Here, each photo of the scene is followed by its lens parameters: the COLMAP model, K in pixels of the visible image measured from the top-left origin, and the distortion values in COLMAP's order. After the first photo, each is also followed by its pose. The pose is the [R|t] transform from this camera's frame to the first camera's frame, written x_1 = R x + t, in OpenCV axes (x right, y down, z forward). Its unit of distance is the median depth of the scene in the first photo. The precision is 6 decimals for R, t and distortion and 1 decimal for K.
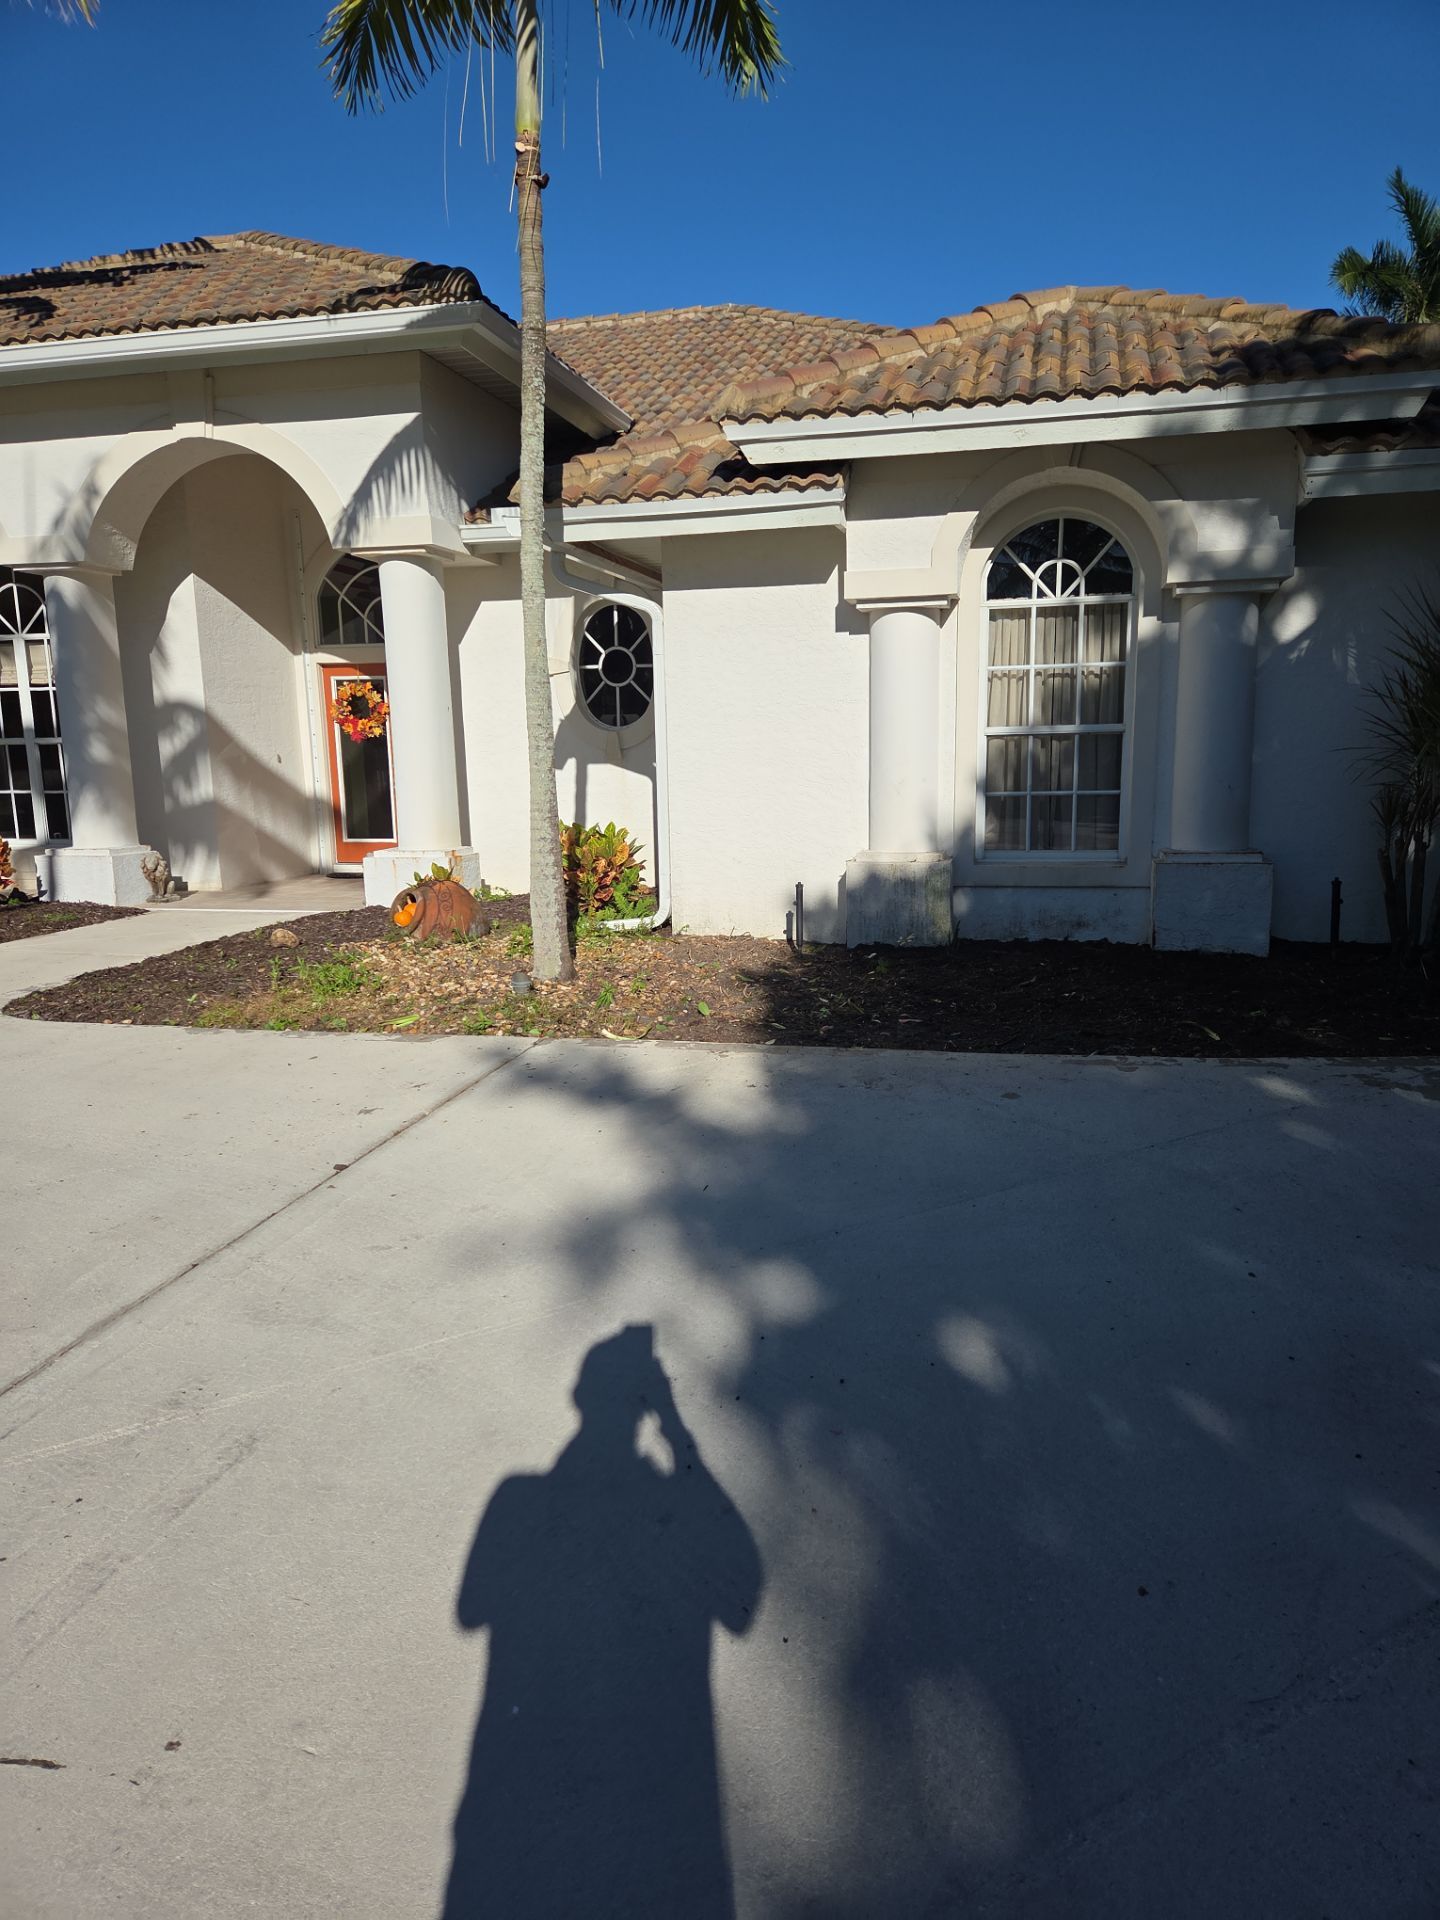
lens RADIAL K [[1310.5, 0, 759.9], [0, 1310.5, 971.6], [0, 0, 1]] dist [0.083065, -0.073401]
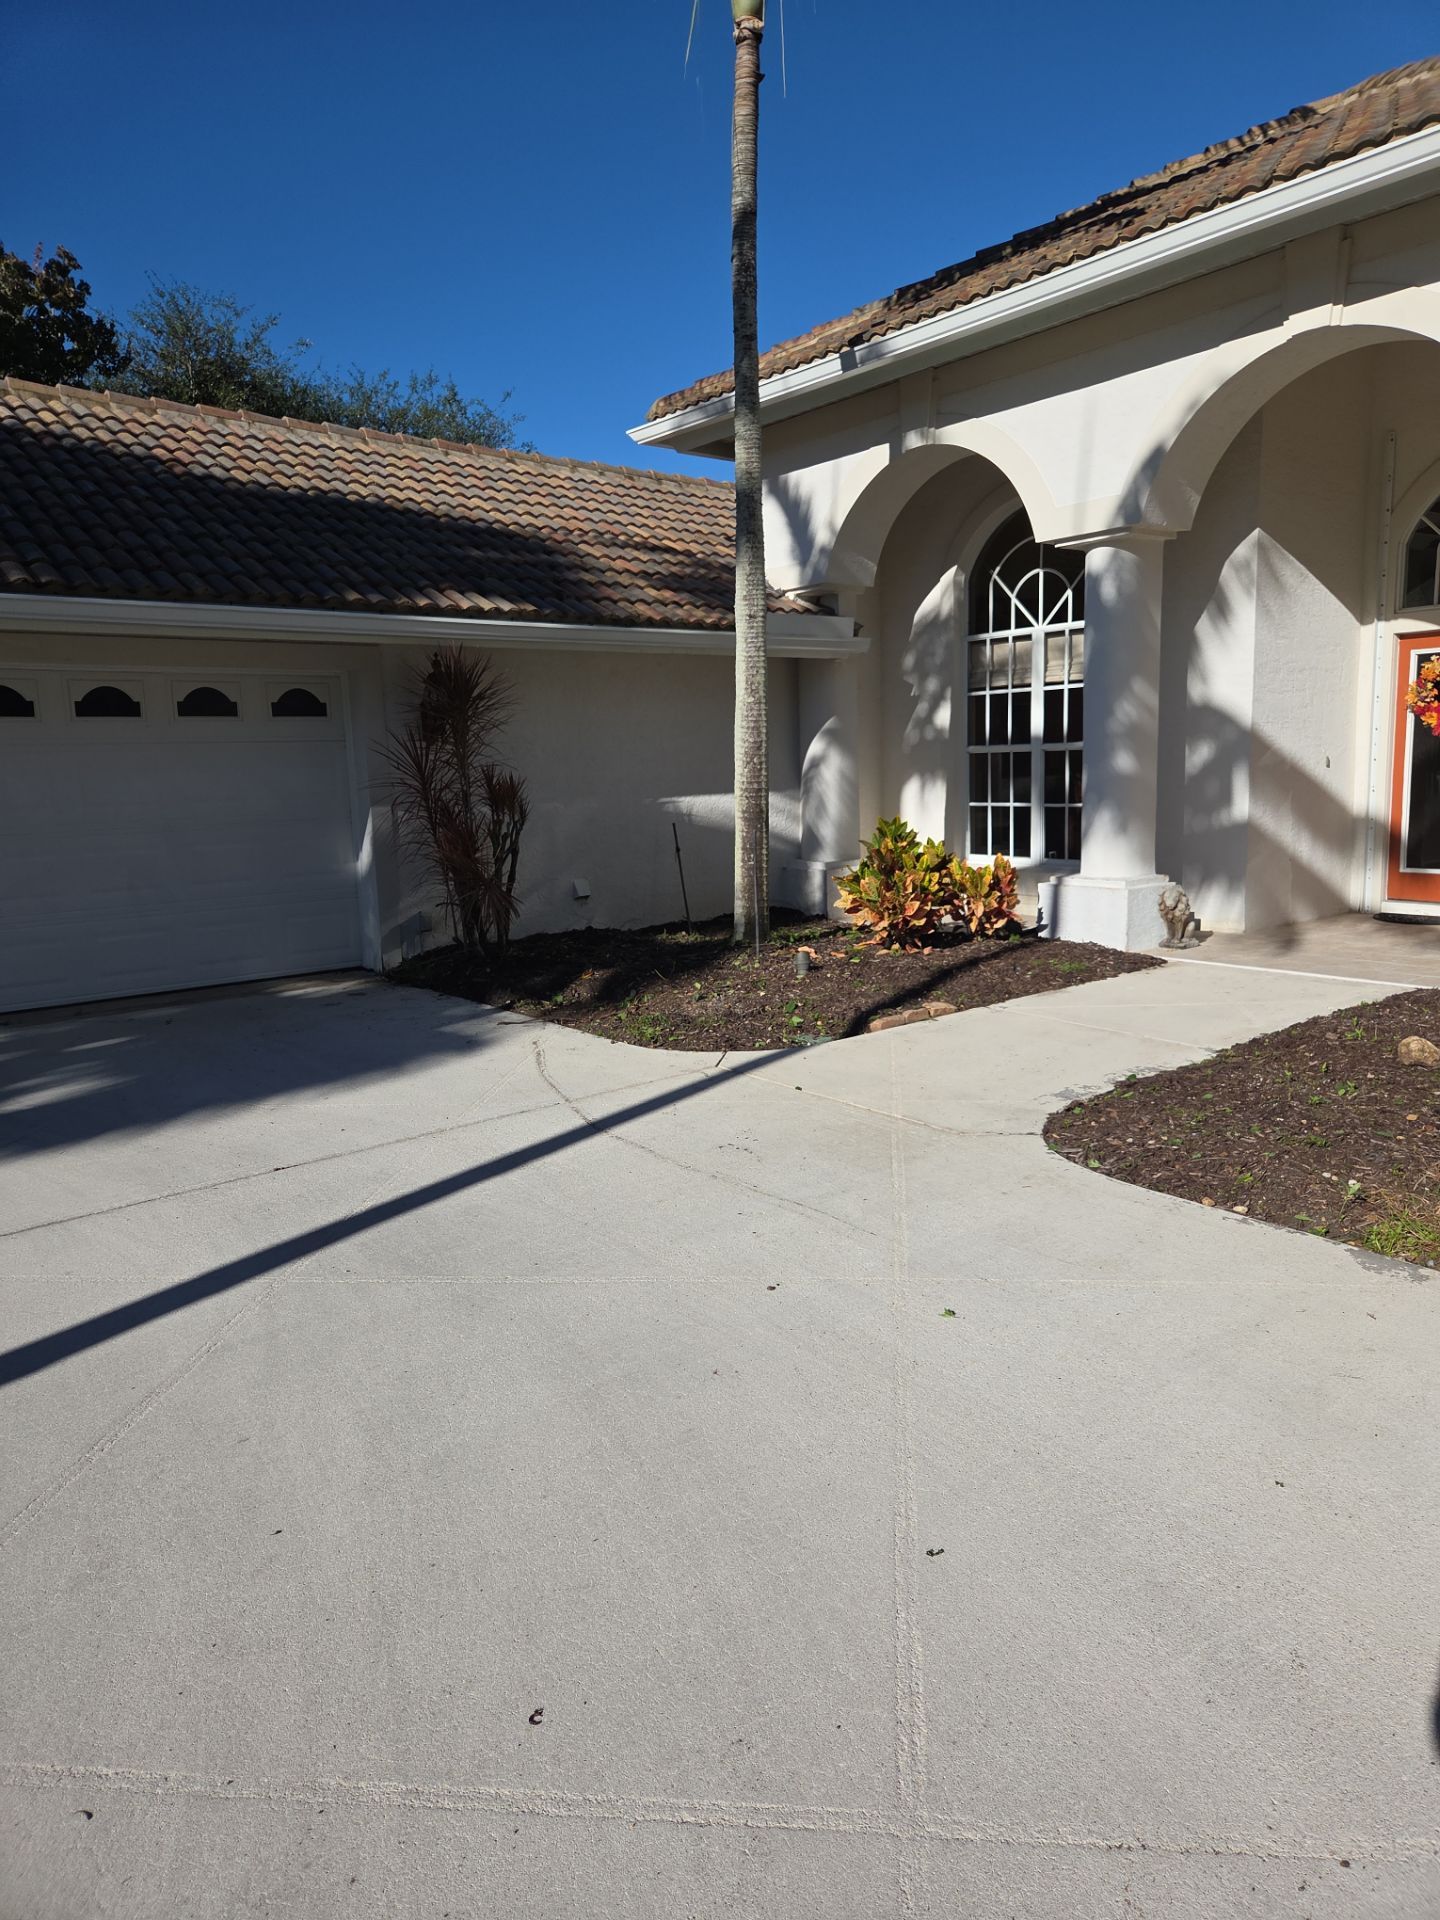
lens RADIAL K [[1309.0, 0, 735.2], [0, 1309.0, 952.6], [0, 0, 1]] dist [0.073635, -0.068847]
pose [[0.785146, 0.084048, -0.613581, -0.234809], [-0.087555, 0.995861, 0.024376, -0.061653], [0.613090, 0.034583, 0.789256, 0.292456]]
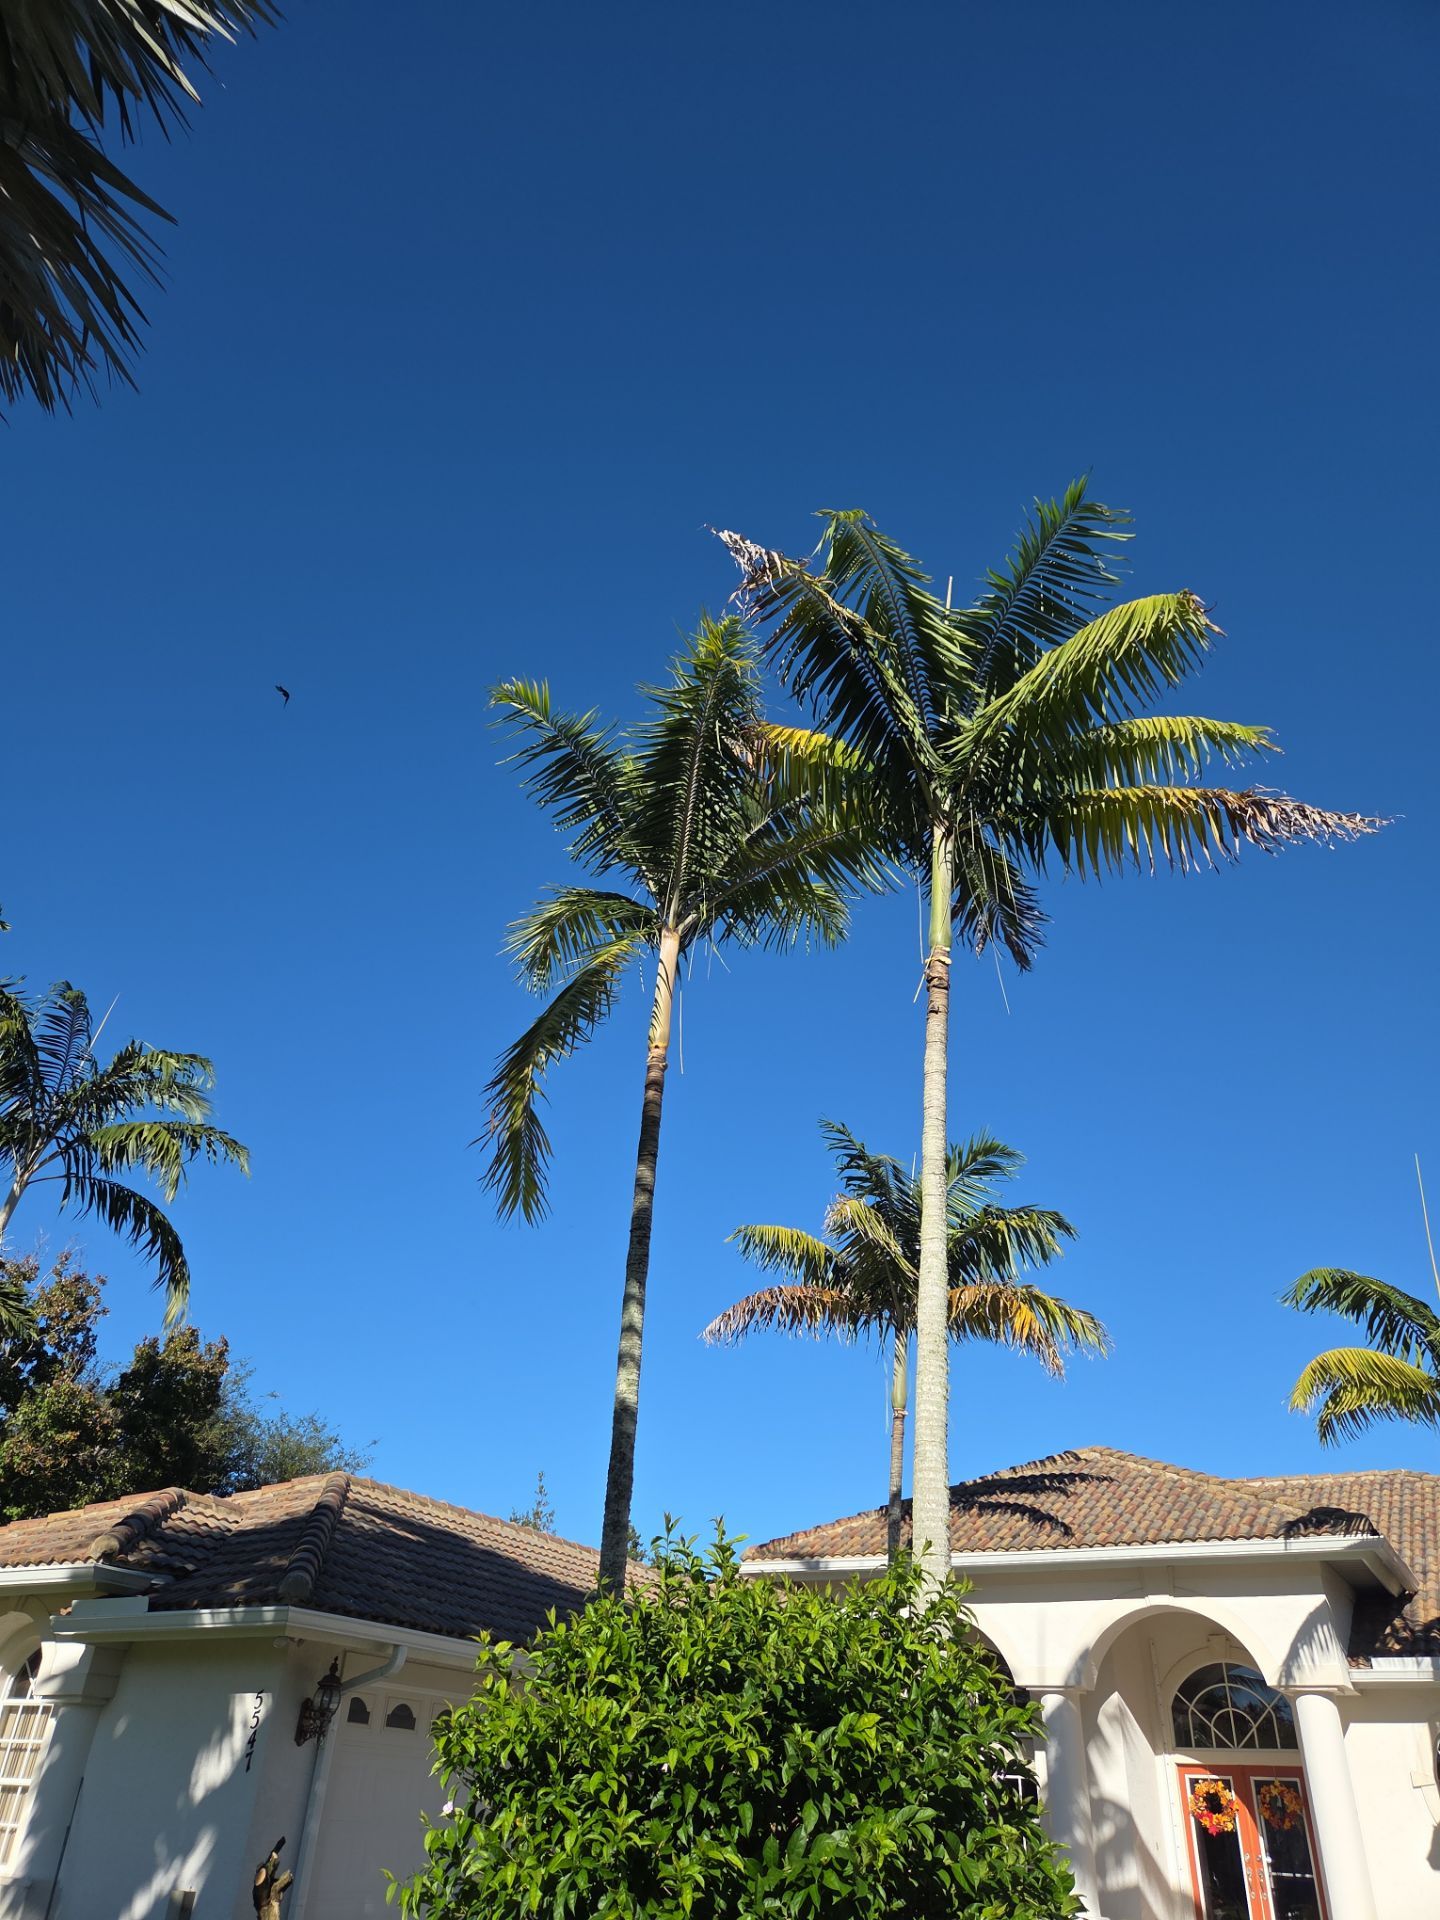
lens RADIAL K [[1297.1, 0, 720.8], [0, 1297.1, 954.4], [0, 0, 1]] dist [0.070174, -0.059091]
pose [[0.951975, -0.119411, -0.281929, -0.462129], [-0.107135, 0.732684, -0.672083, 0.176377], [0.286819, 0.670011, 0.684704, -0.901803]]
